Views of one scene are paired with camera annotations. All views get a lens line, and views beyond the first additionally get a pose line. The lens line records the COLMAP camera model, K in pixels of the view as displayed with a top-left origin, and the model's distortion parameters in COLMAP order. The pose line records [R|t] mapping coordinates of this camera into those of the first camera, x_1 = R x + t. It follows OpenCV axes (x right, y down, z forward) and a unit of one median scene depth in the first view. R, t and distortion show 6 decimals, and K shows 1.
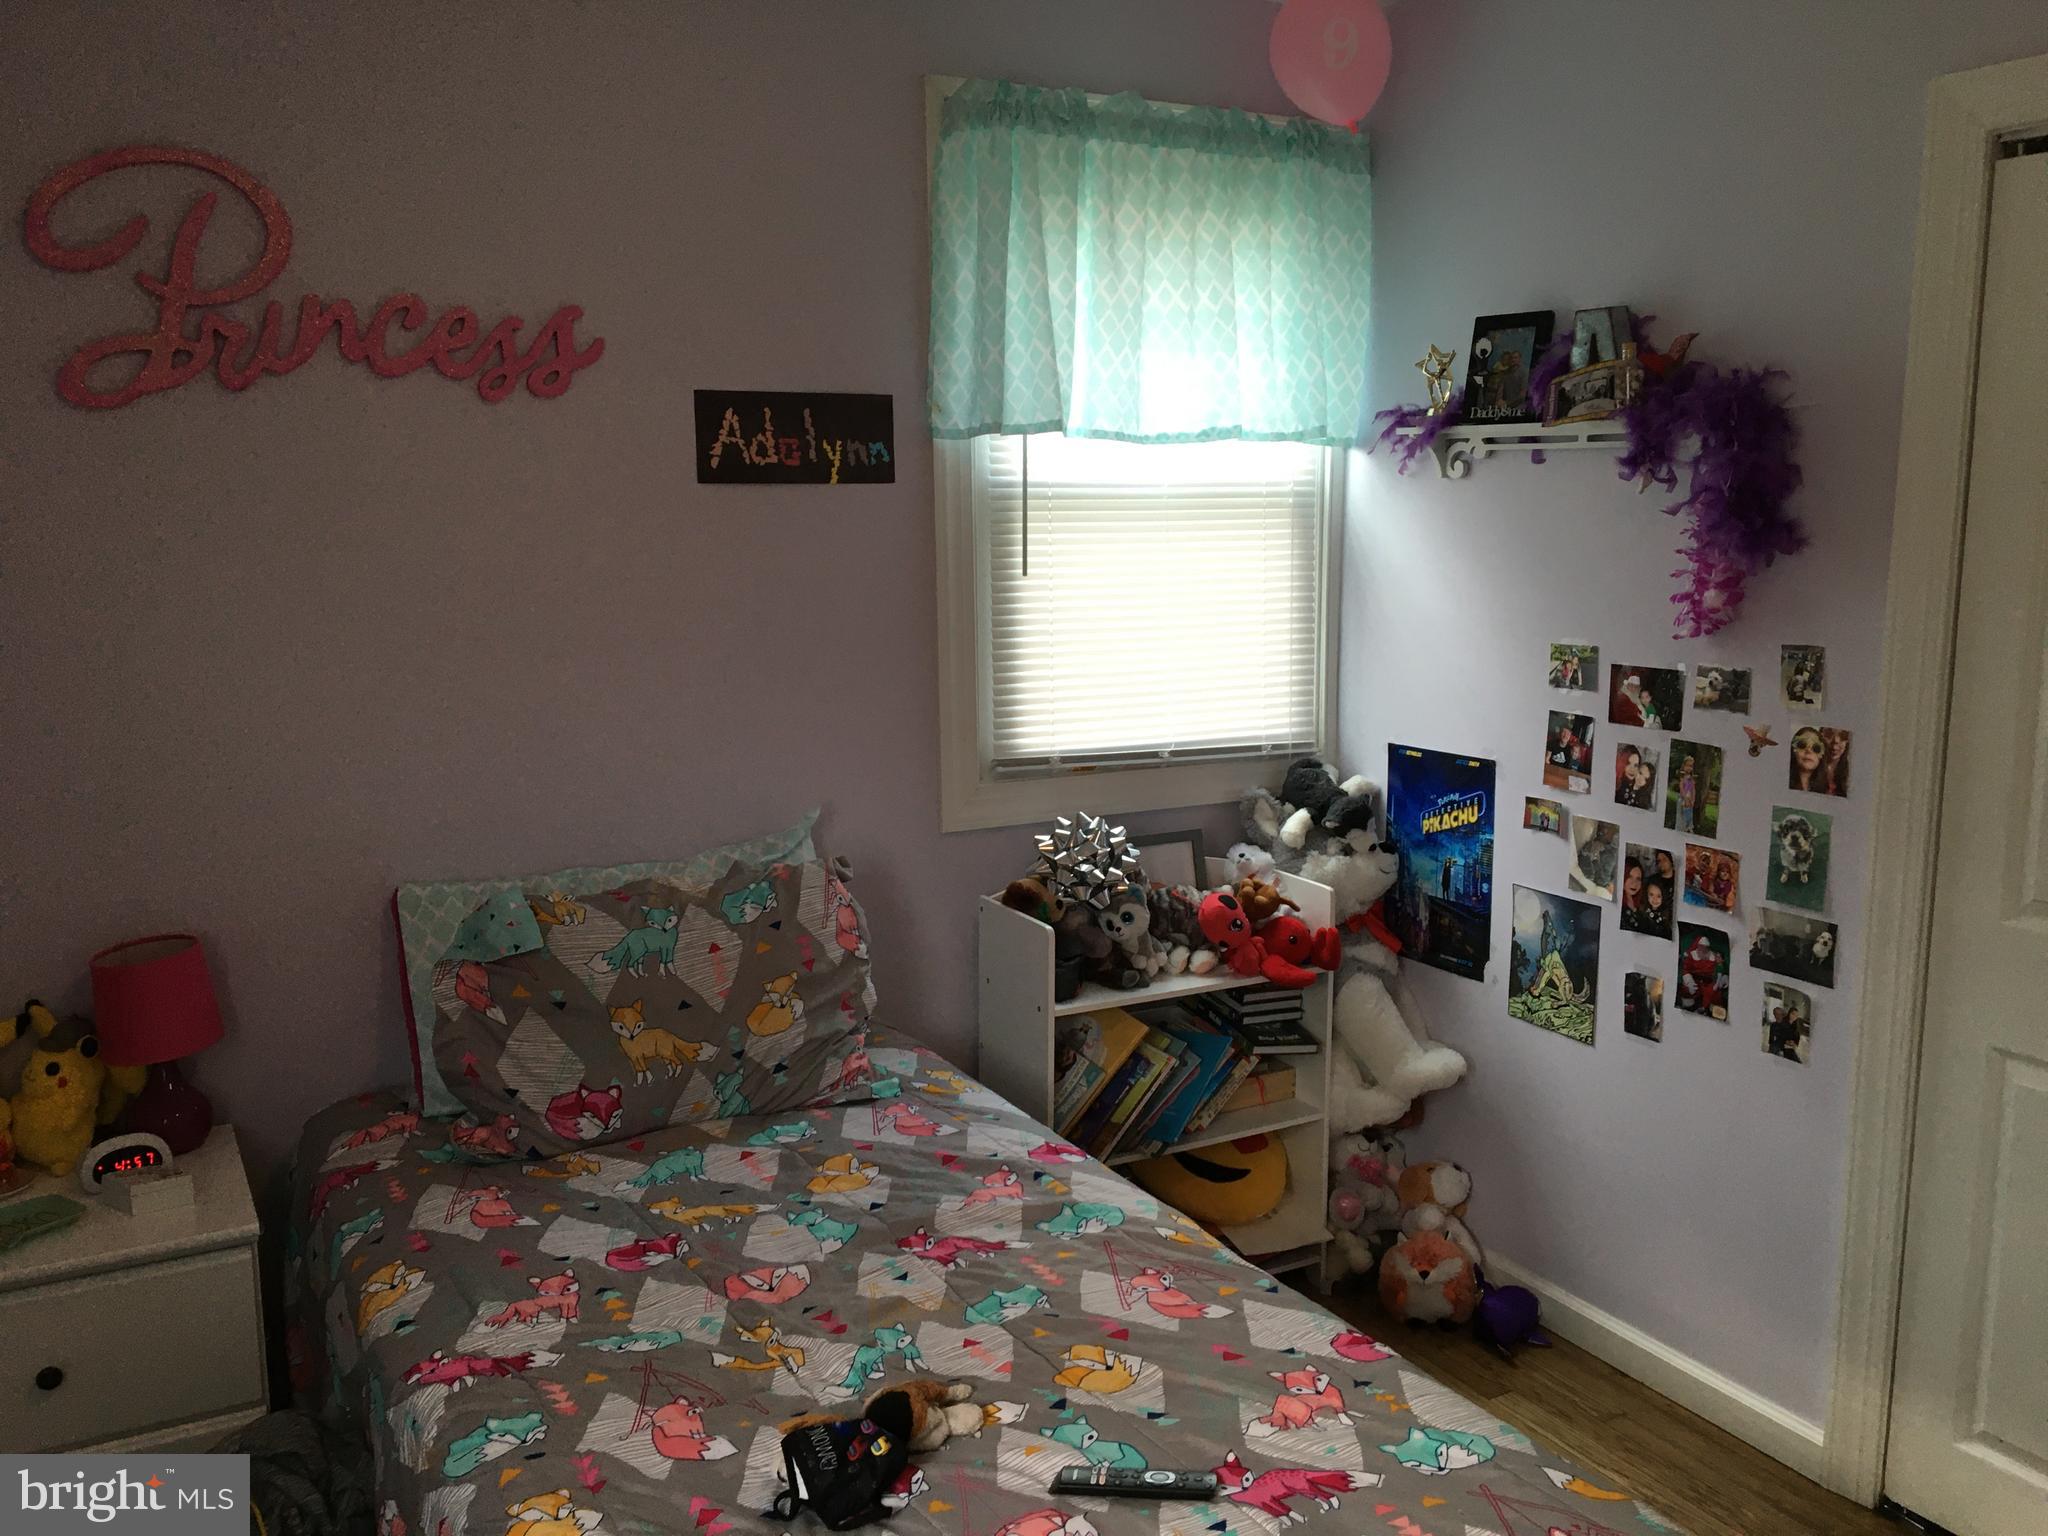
lens RADIAL K [[1712.8, 0, 1015.5], [0, 1712.8, 767.0], [0, 0, 1]] dist [0.079968, -0.106996]
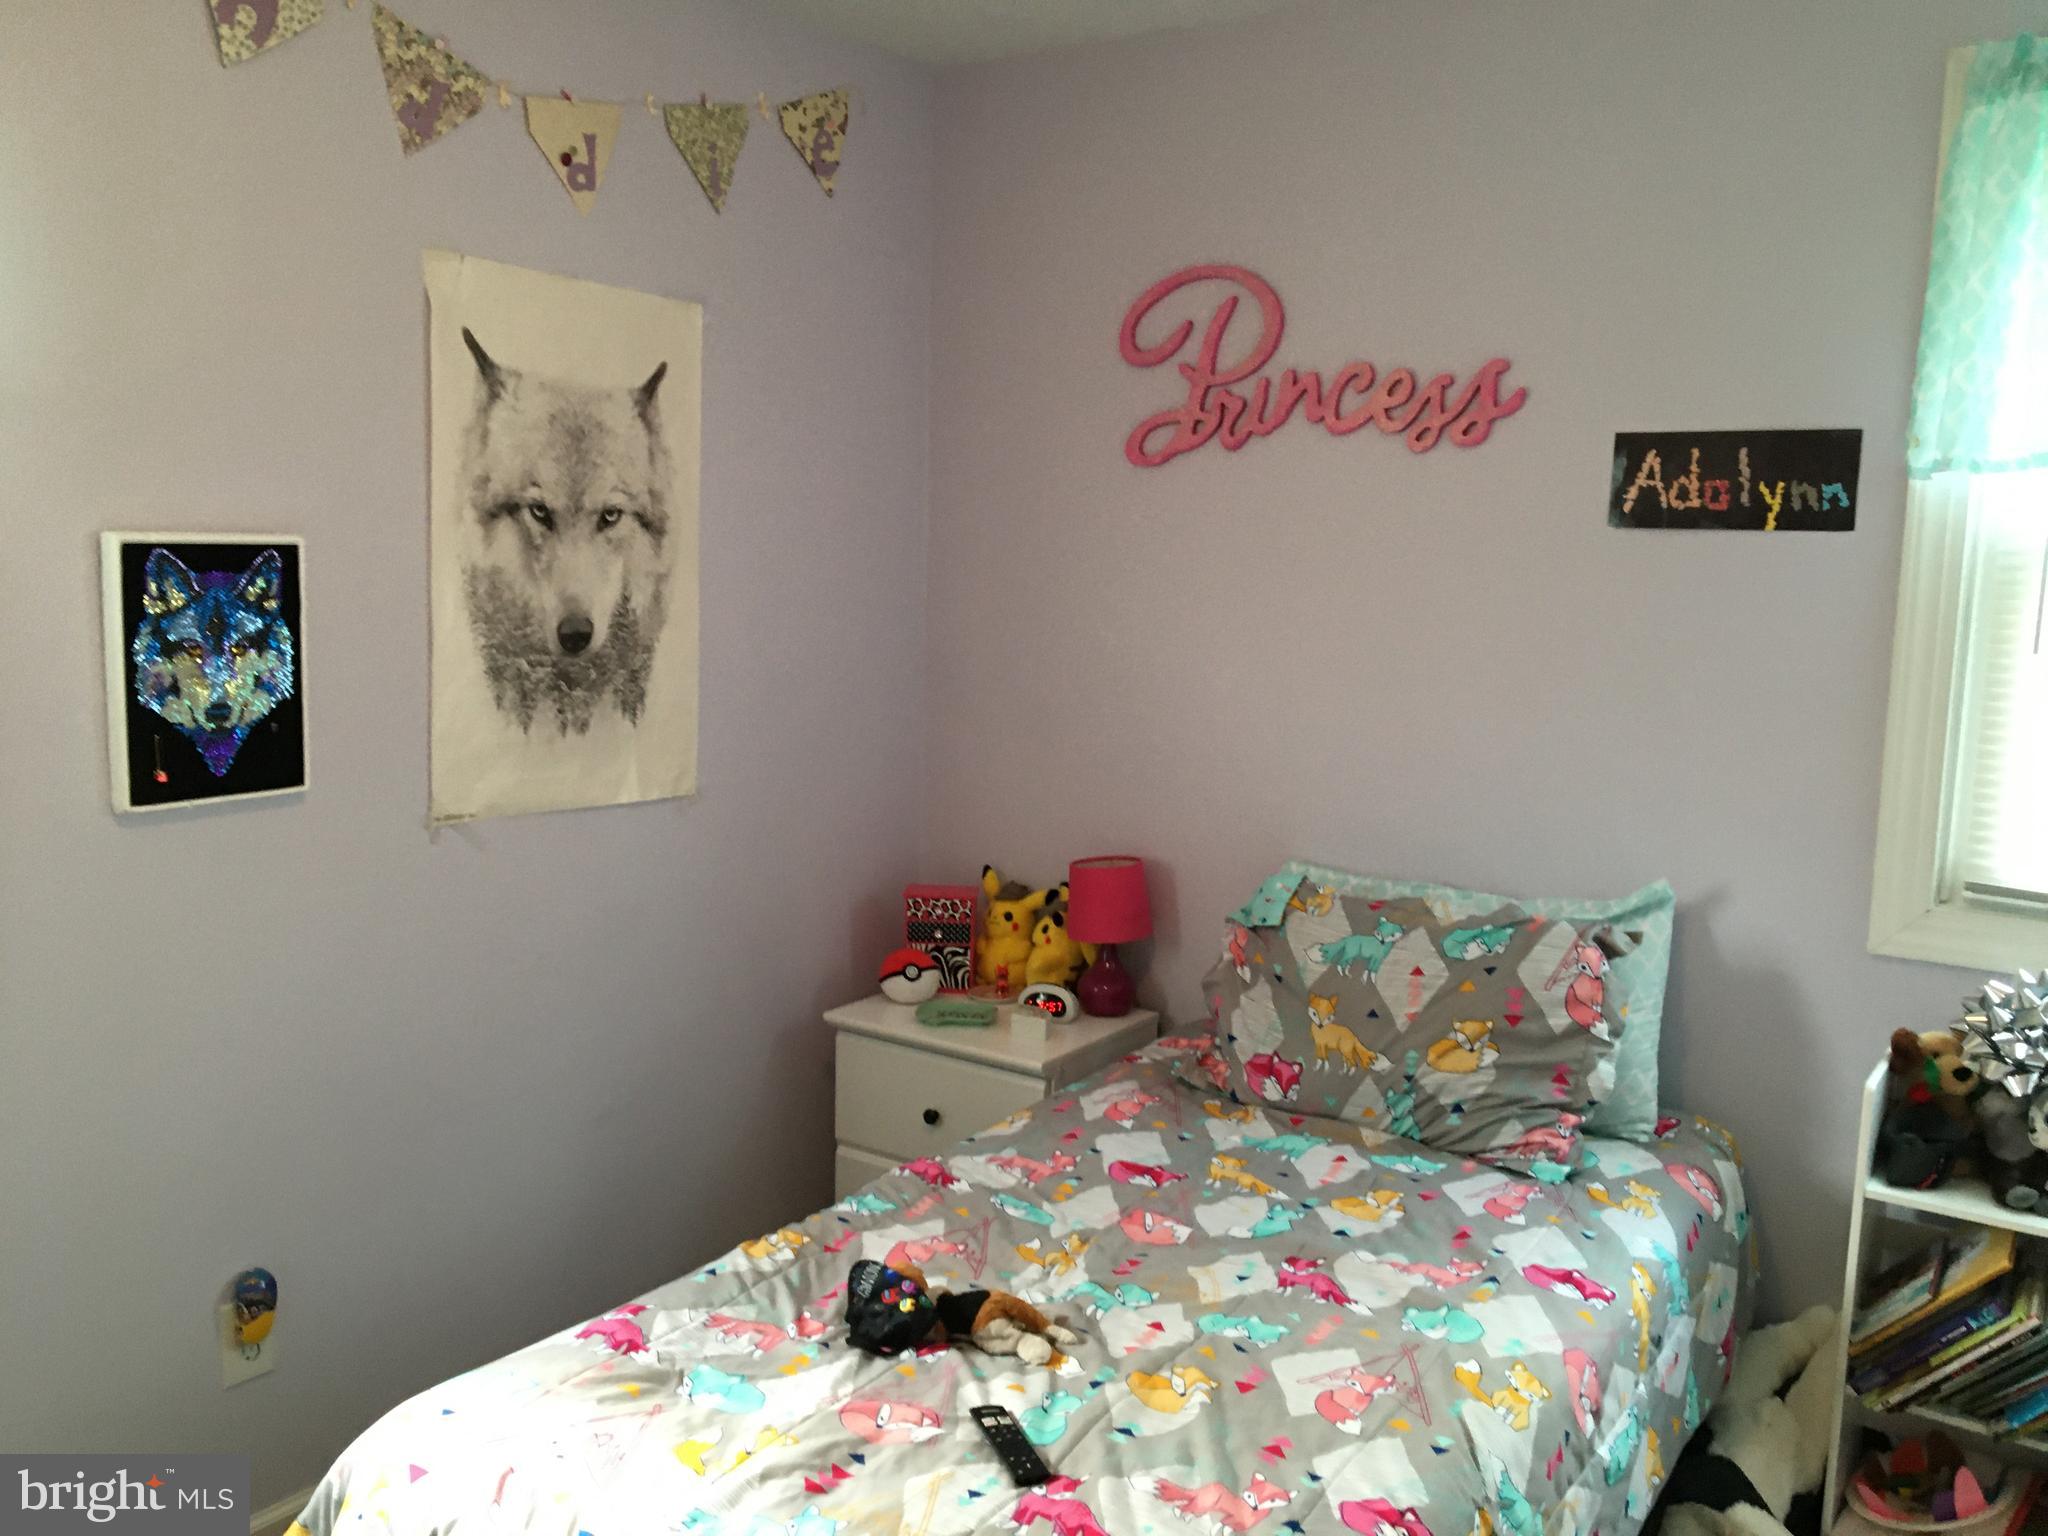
lens RADIAL K [[1712.8, 0, 1011.9], [0, 1712.8, 767.5], [0, 0, 1]] dist [0.079968, -0.106996]
pose [[0.445392, 0.140680, -0.884214, 0.609466], [-0.168996, 0.983036, 0.071277, -0.047678], [0.879242, 0.117683, 0.461611, 0.289681]]
